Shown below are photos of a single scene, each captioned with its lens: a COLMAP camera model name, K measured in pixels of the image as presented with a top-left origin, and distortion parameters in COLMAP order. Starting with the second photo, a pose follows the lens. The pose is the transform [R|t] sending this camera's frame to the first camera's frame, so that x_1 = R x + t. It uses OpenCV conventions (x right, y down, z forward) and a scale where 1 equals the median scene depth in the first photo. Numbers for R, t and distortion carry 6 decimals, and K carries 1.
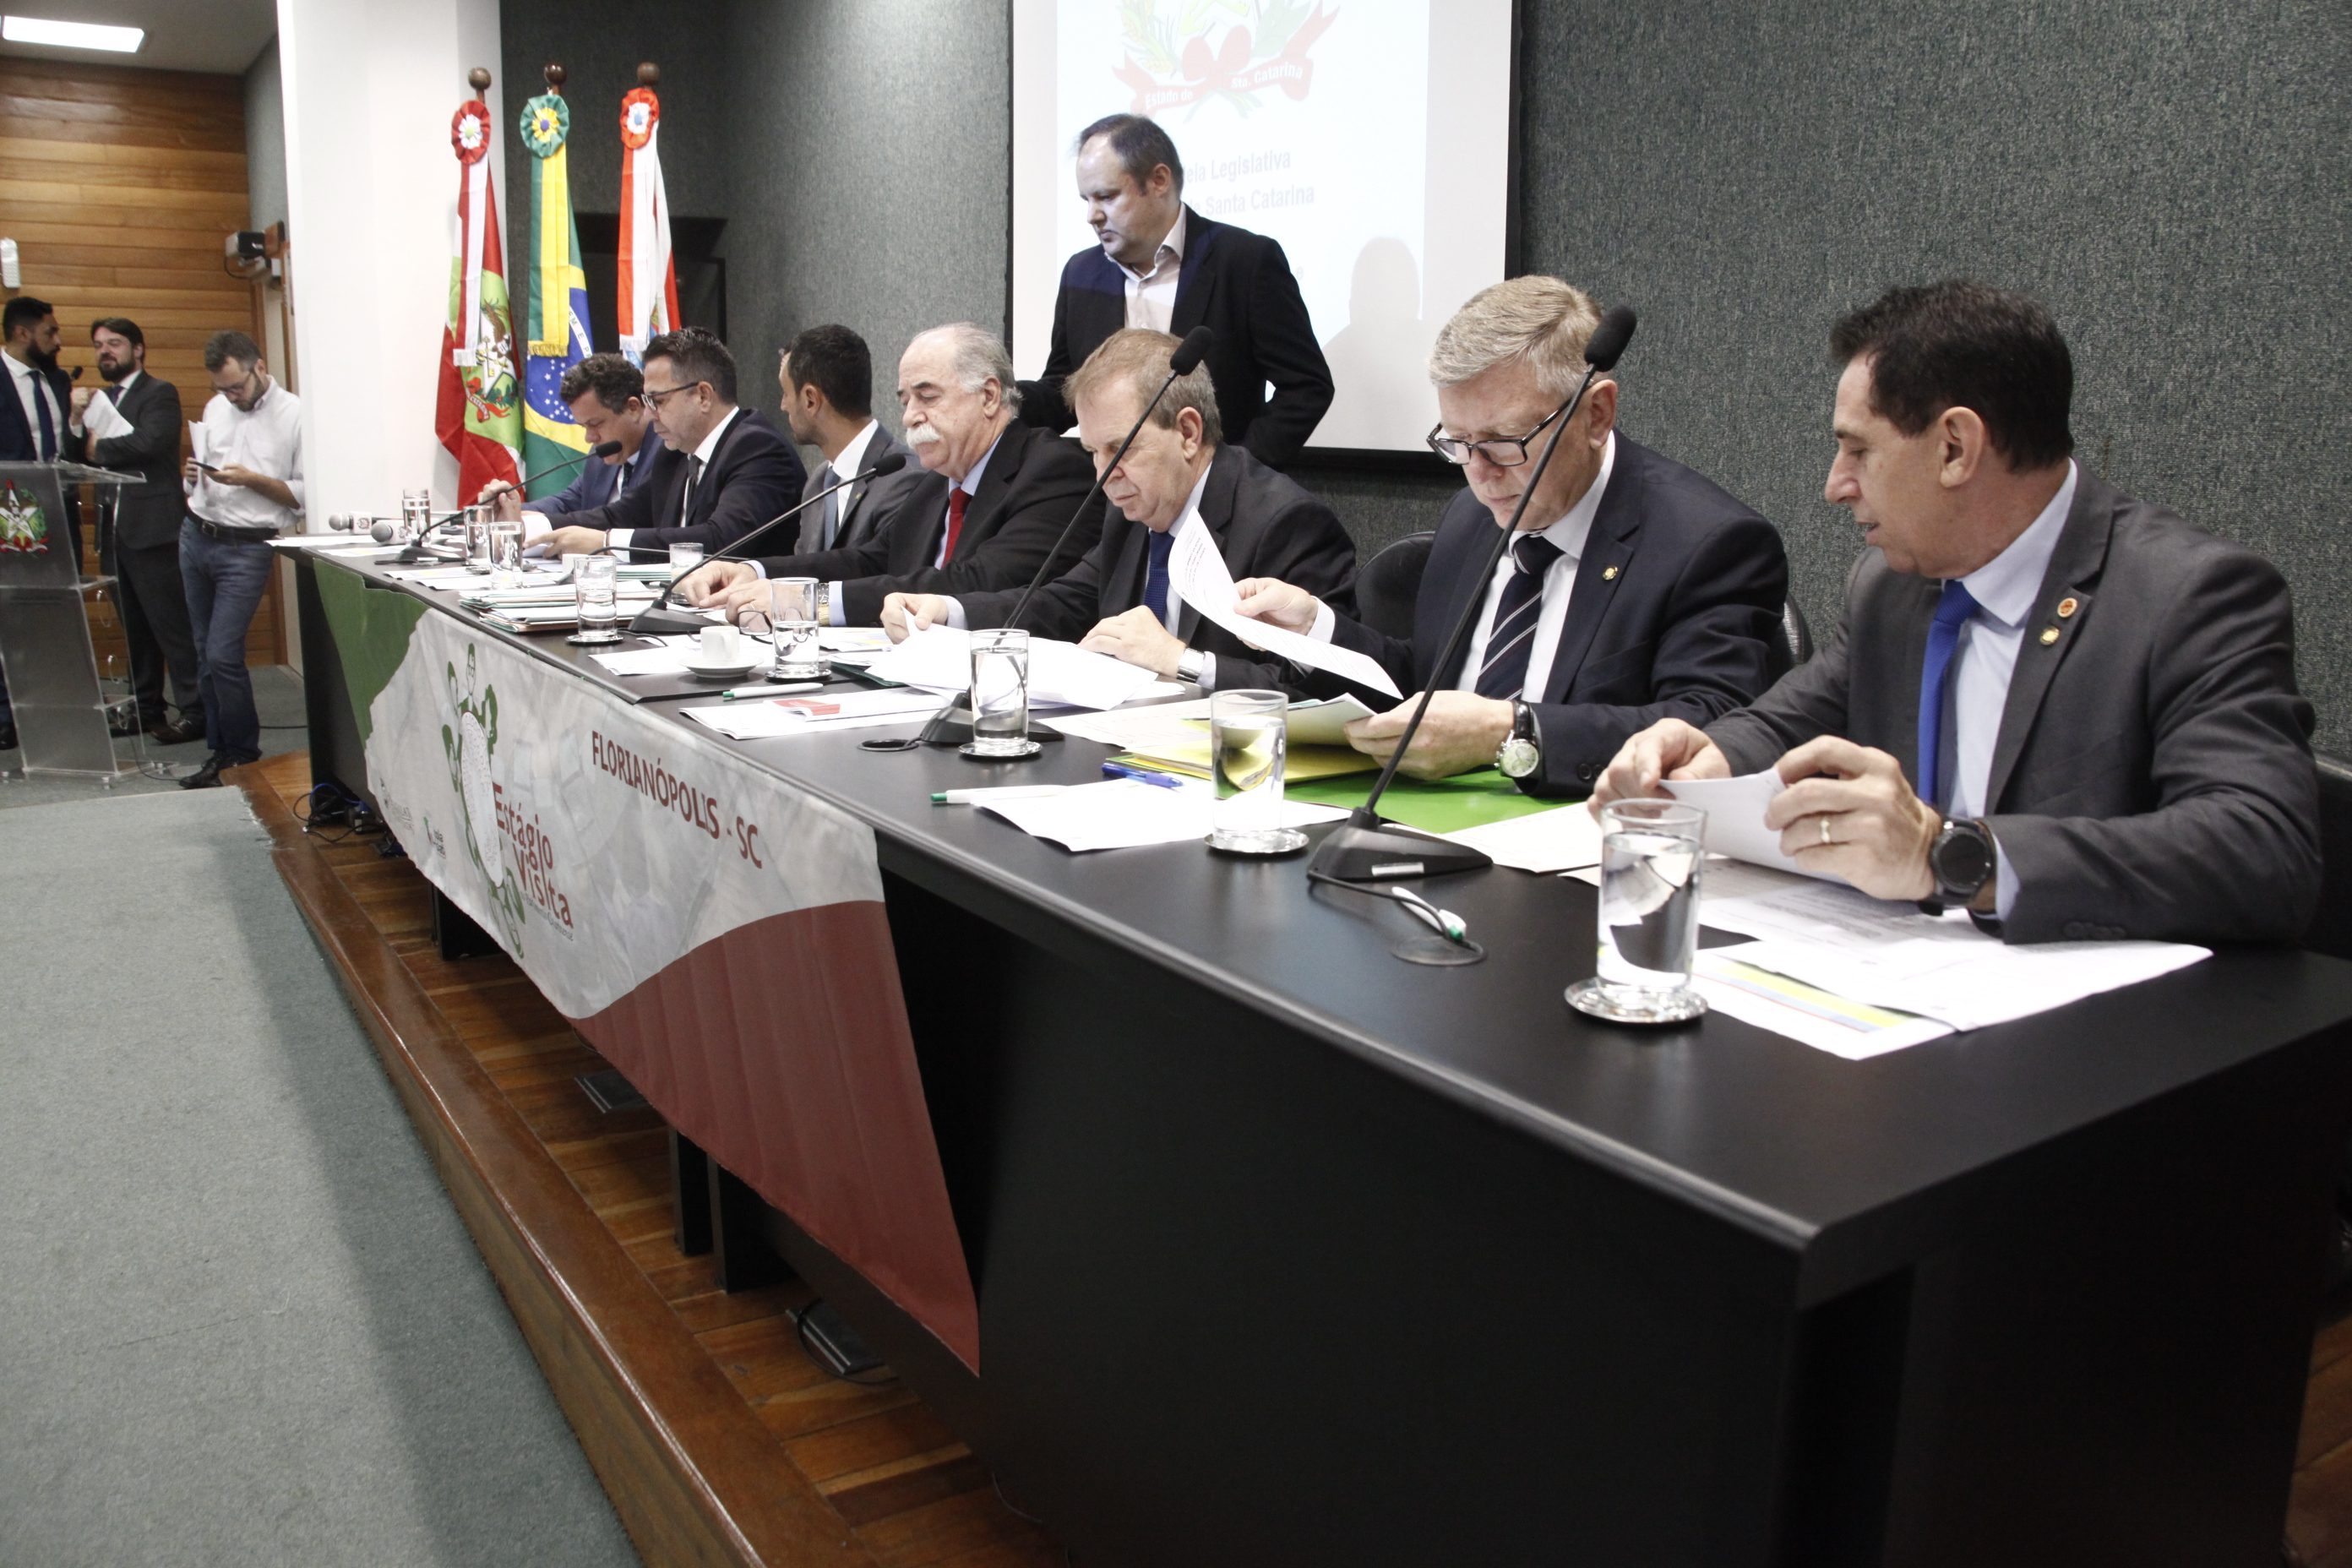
lens RADIAL K [[1896.3, 0, 1155.6], [0, 1896.3, 790.8], [0, 0, 1]] dist [-0.152544, 0.113747]
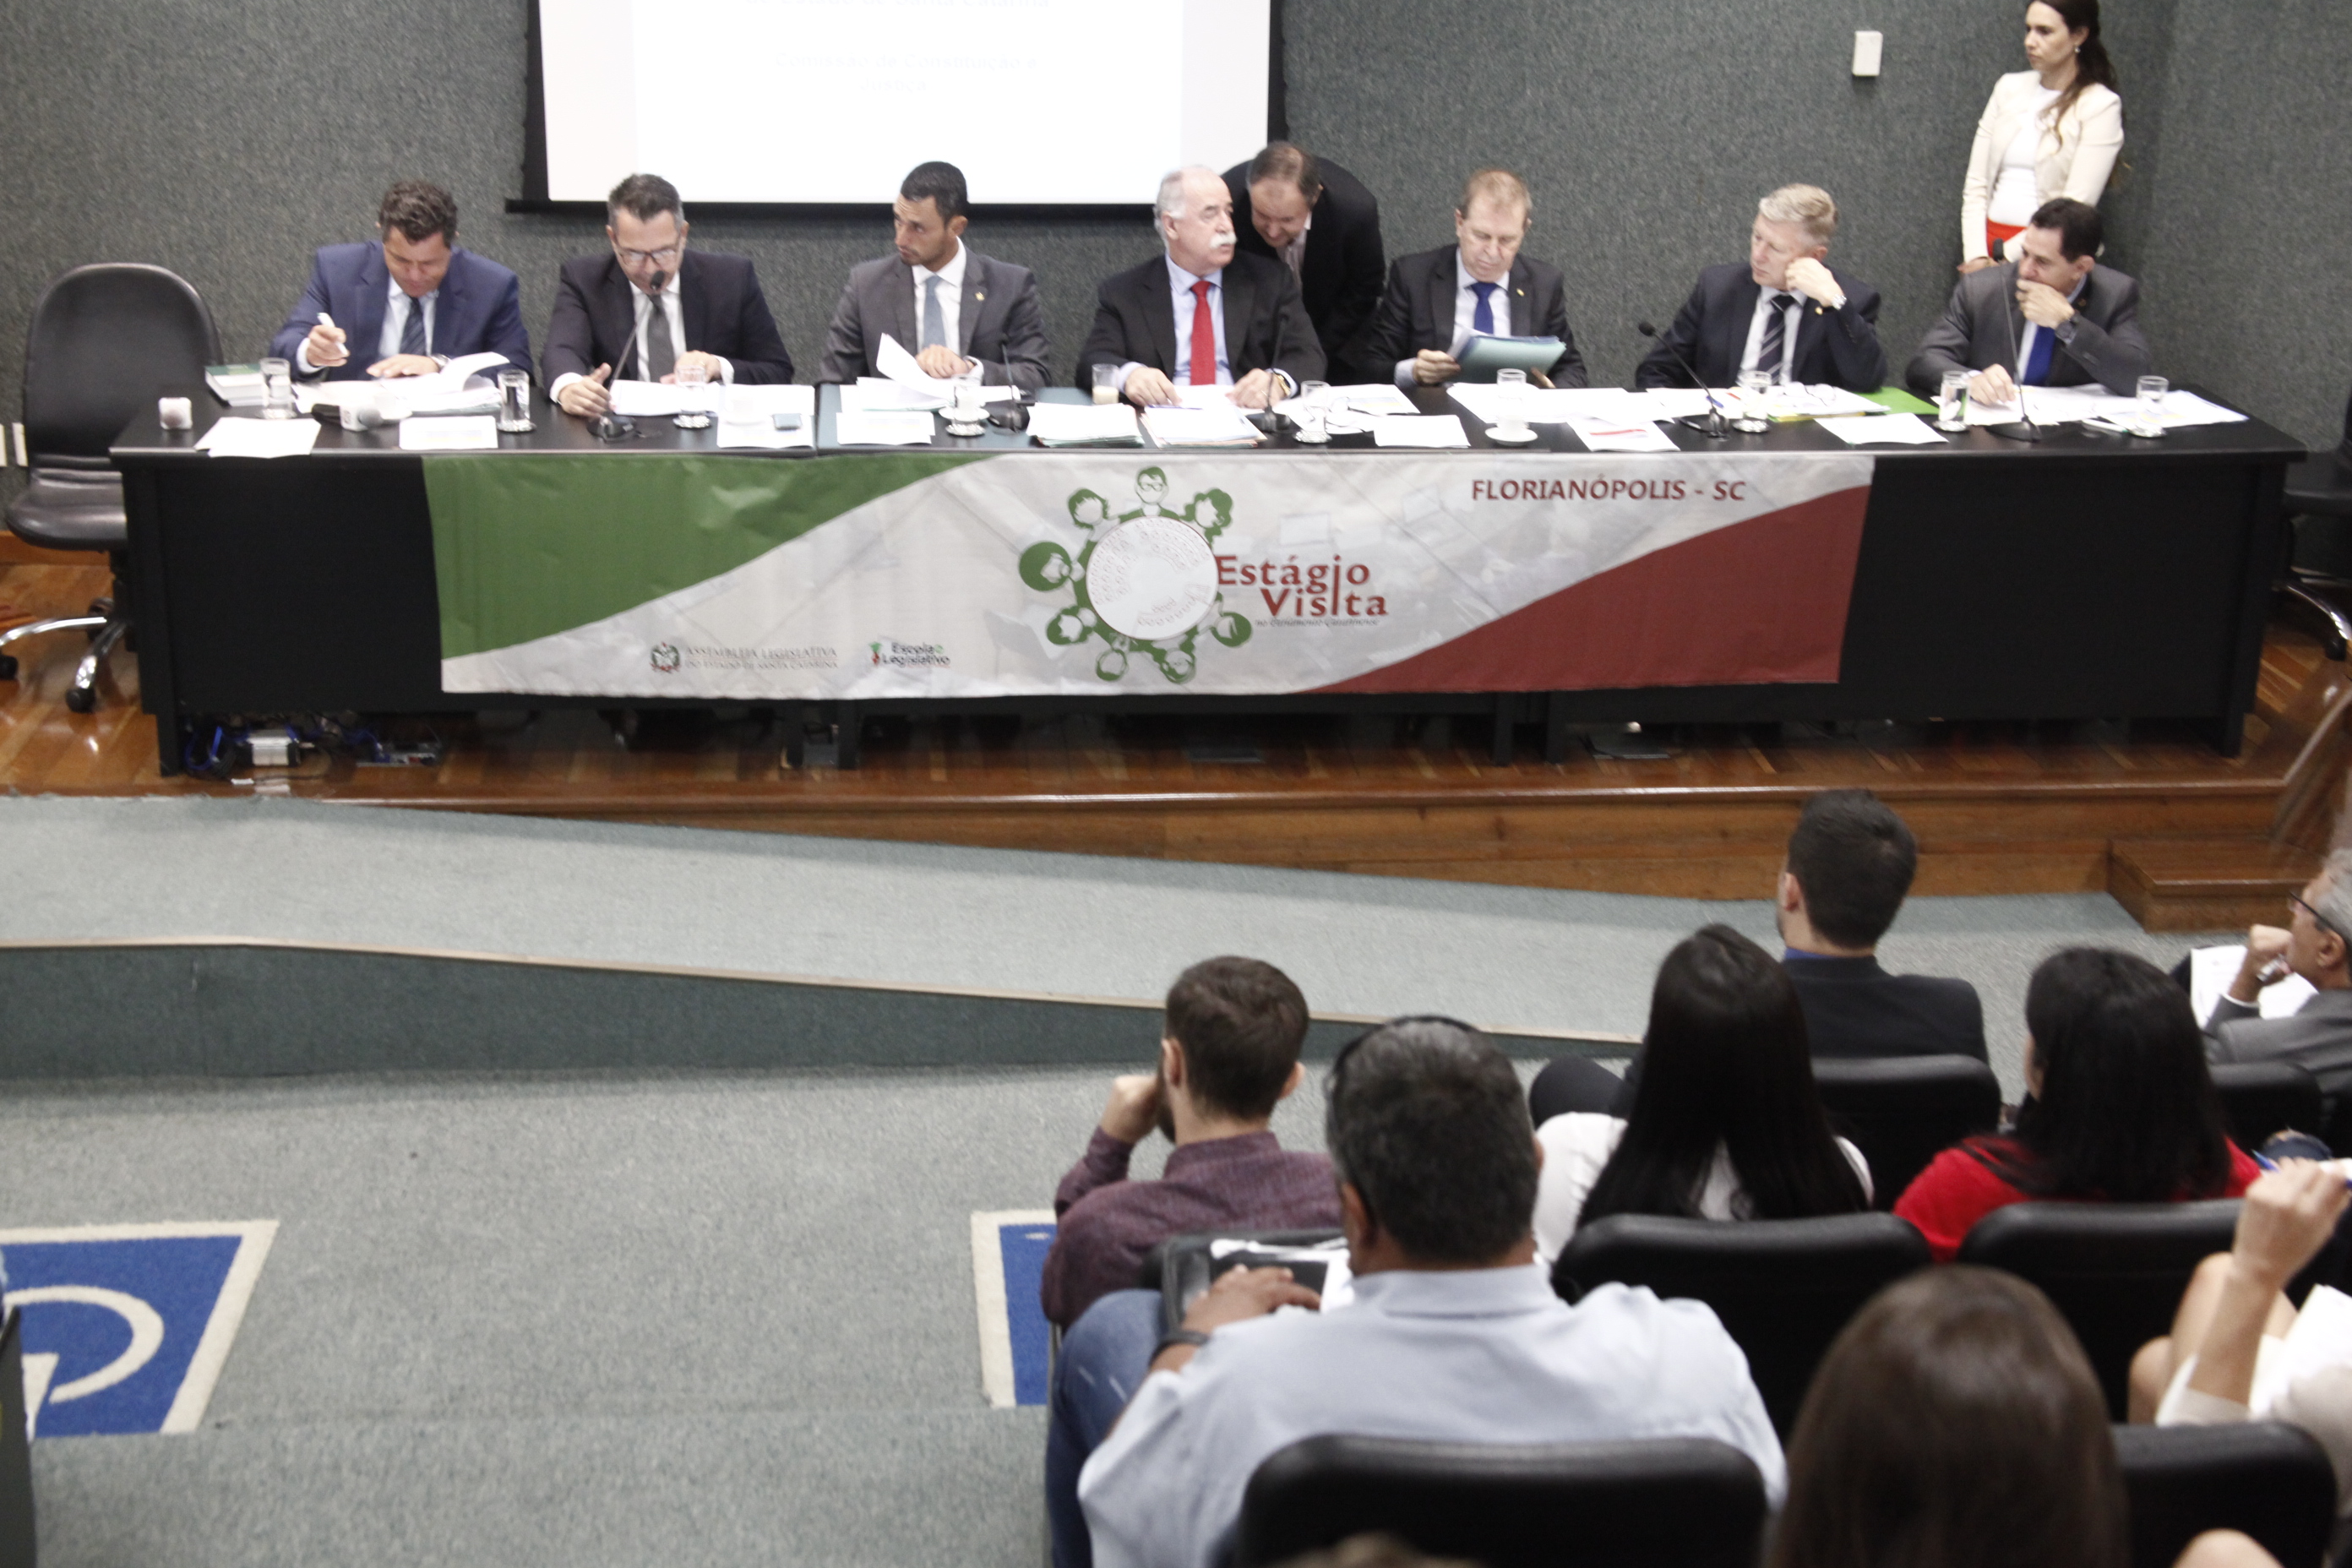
lens RADIAL K [[3289.7, 0, 1187.6], [0, 3289.7, 813.3], [0, 0, 1]] dist [0.105751, 0.000000]
pose [[0.456554, -0.297496, 0.838484, -2.302301], [0.166593, 0.954355, 0.247897, -0.403644], [-0.873960, 0.026507, 0.485275, -0.180996]]
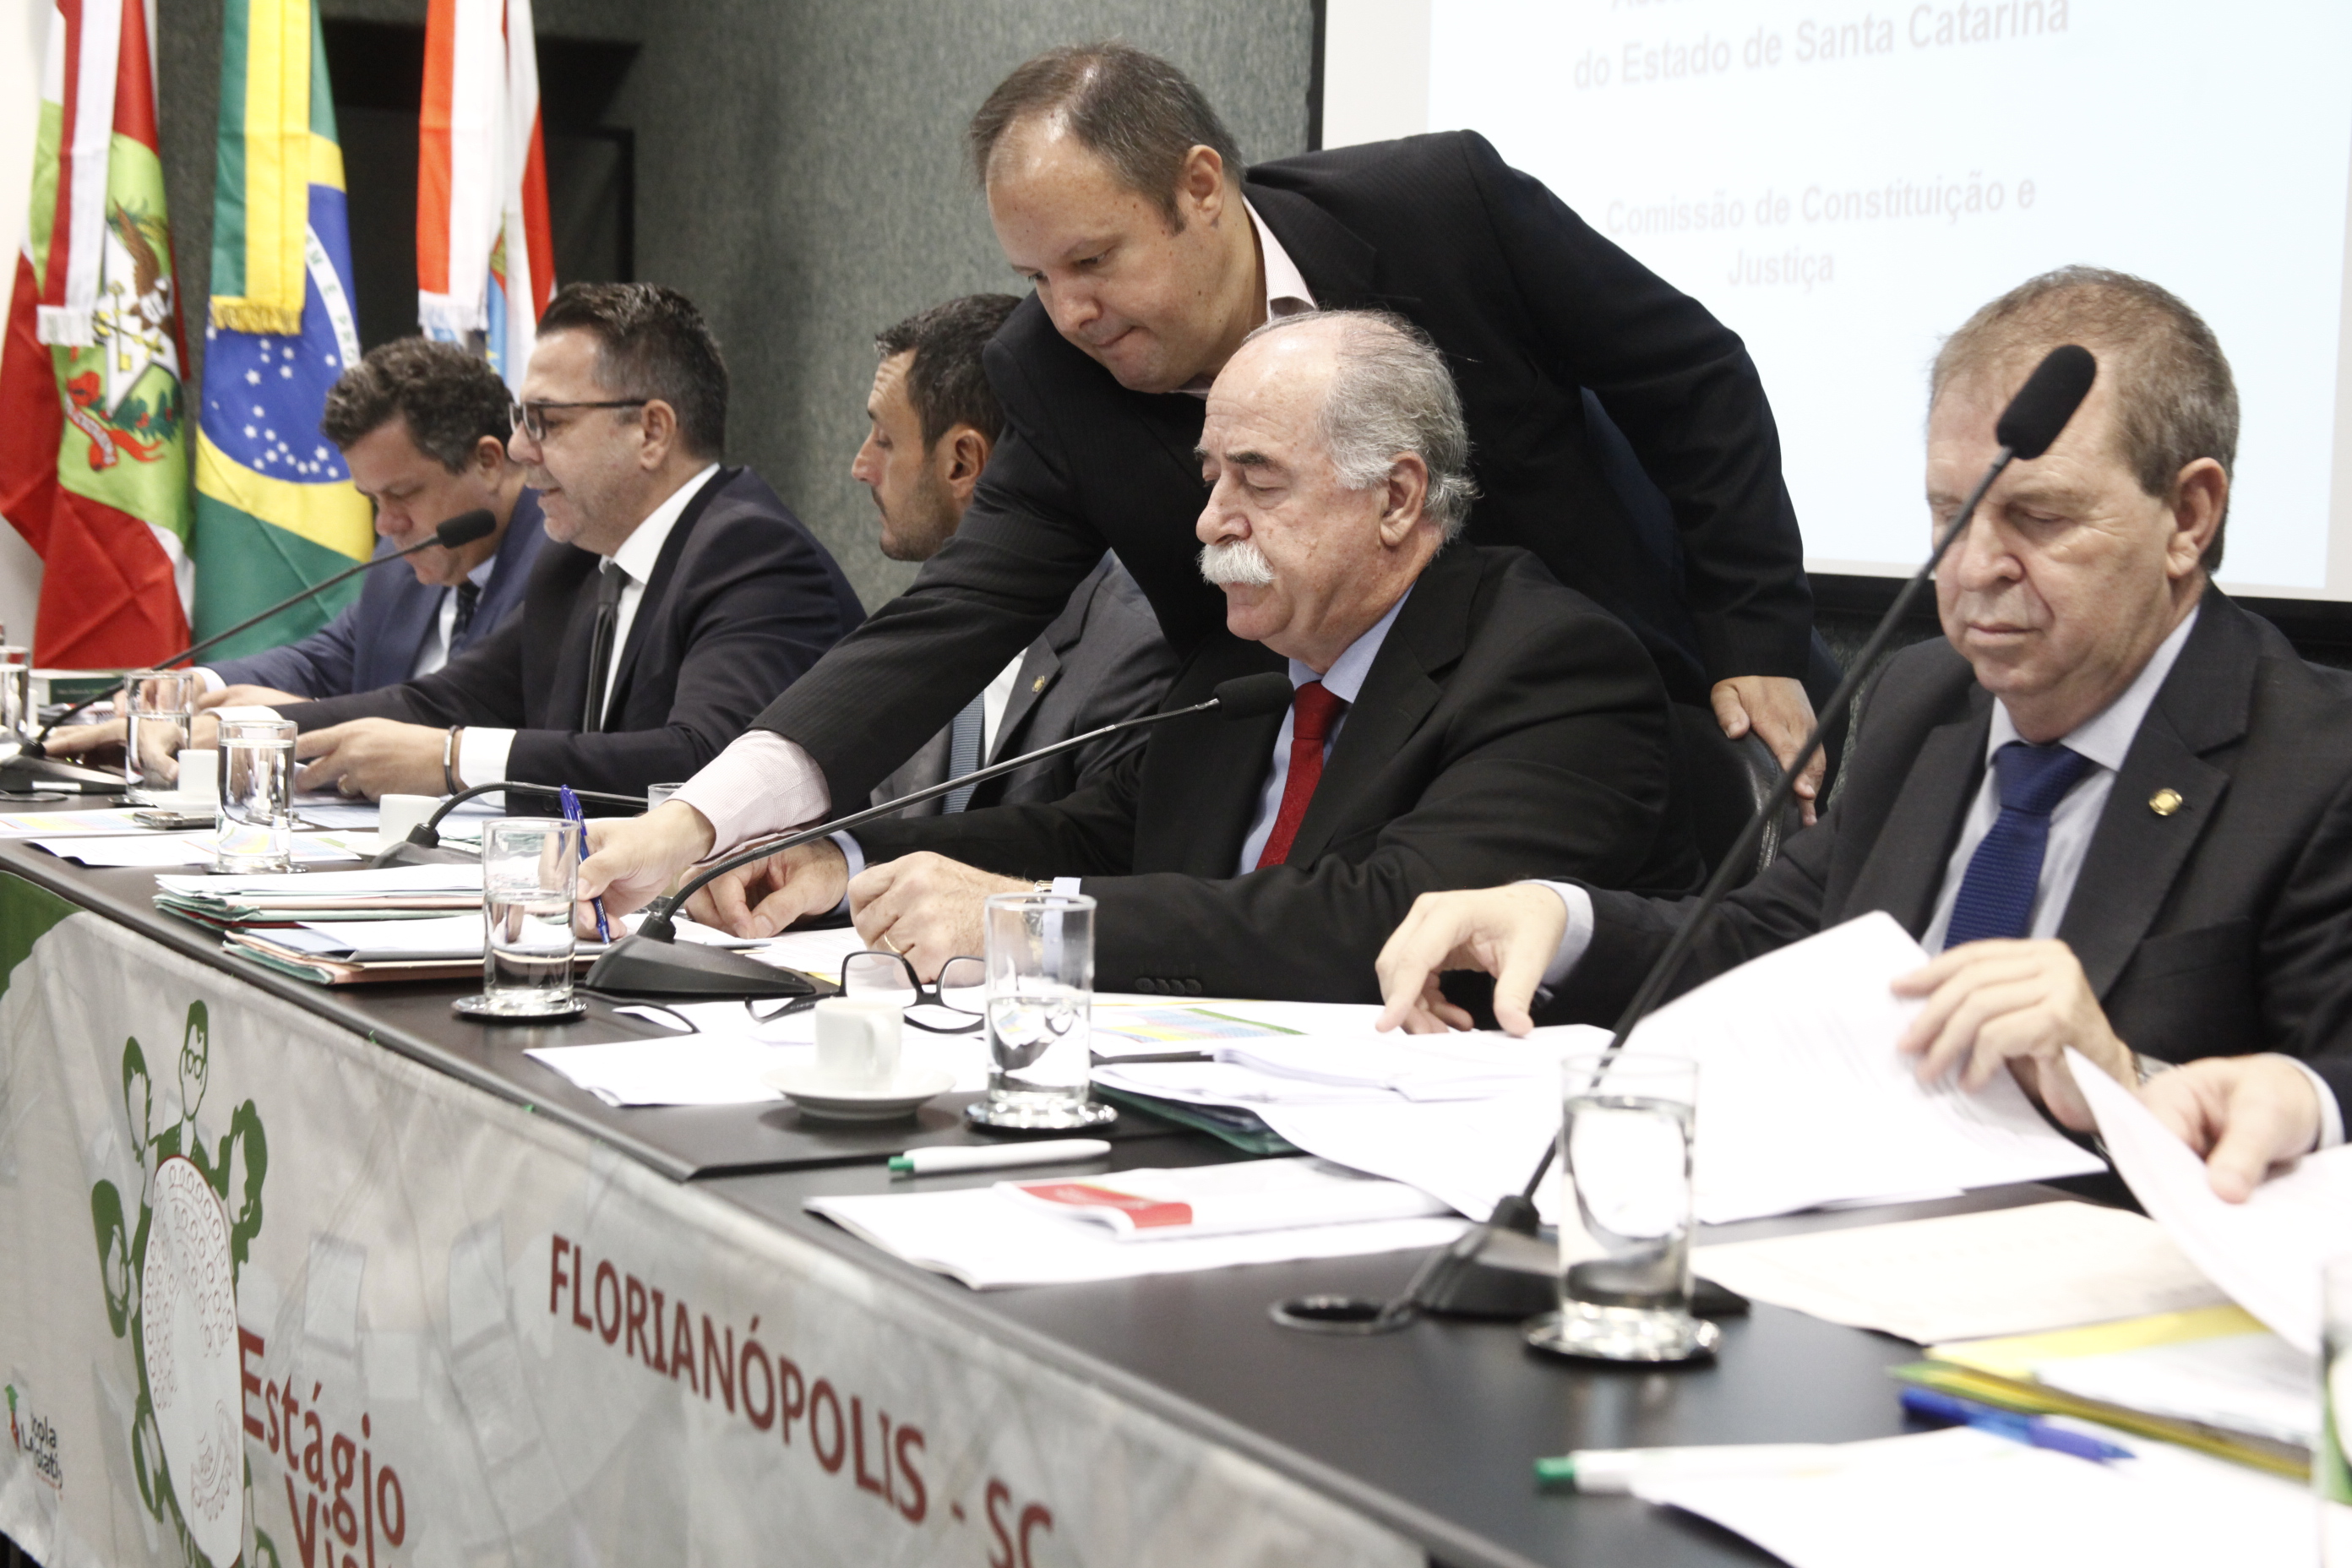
lens RADIAL K [[4109.8, 0, 1135.7], [0, 4109.8, 807.6], [0, 0, 1]] dist [0.169582, 0.000000]
pose [[0.997537, 0.024339, -0.065788, -0.080648], [-0.031768, 0.992932, -0.114352, -0.018698], [0.062540, 0.116160, 0.991260, 0.043228]]
